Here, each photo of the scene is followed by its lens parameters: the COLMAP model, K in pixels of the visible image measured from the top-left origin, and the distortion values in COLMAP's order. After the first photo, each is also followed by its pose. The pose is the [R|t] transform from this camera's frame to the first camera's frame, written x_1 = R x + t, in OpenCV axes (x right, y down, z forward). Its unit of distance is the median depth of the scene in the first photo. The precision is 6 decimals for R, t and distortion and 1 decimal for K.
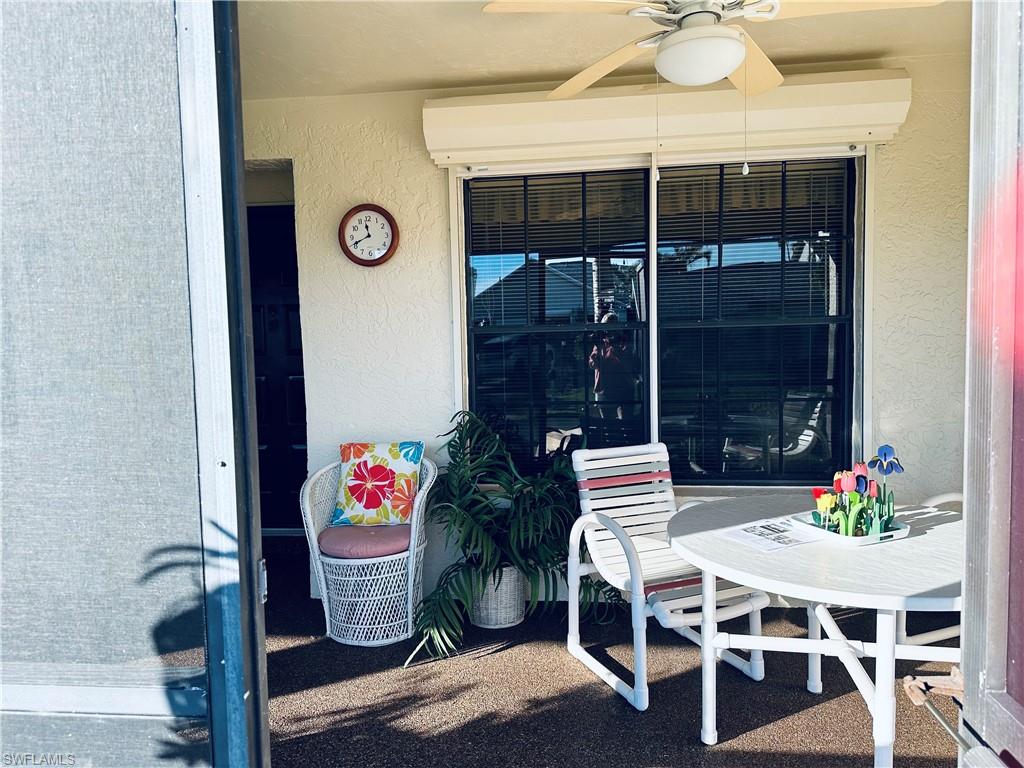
lens RADIAL K [[720.8, 0, 517.2], [0, 720.8, 377.5], [0, 0, 1]] dist [0.110781, -0.125586]
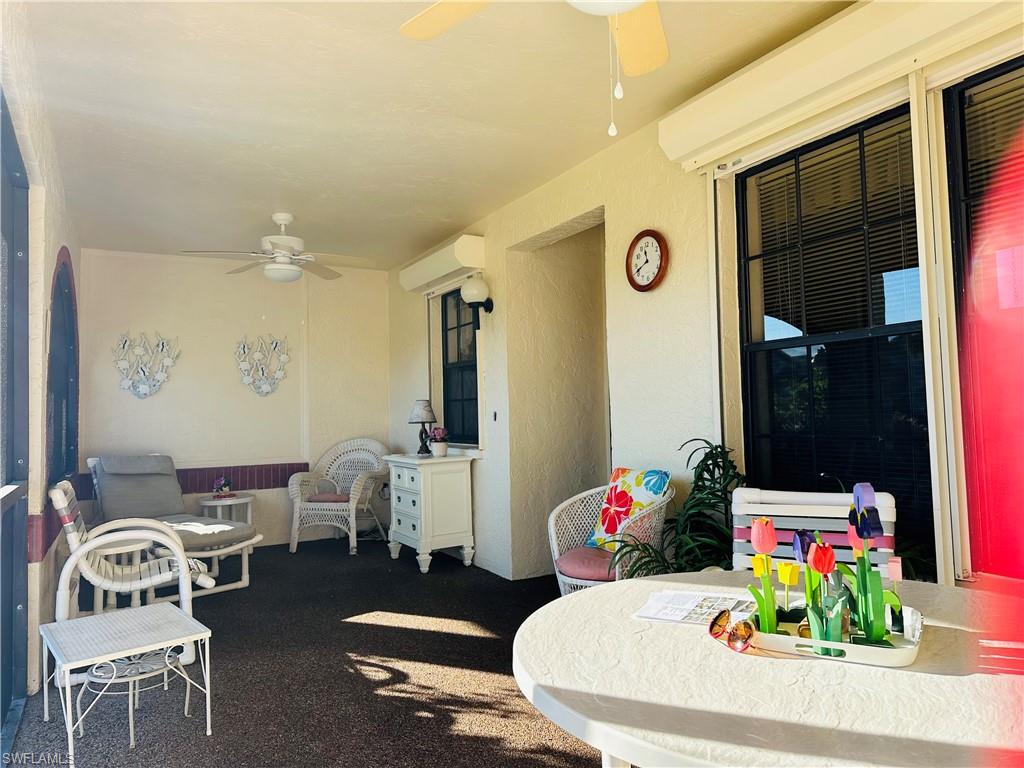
lens RADIAL K [[720.8, 0, 517.2], [0, 720.8, 377.5], [0, 0, 1]] dist [0.110781, -0.125586]
pose [[0.581908, -0.032614, -0.812600, 0.525431], [-0.033585, 0.997379, -0.064081, 0.035670], [0.812561, 0.064580, 0.579288, 0.306143]]
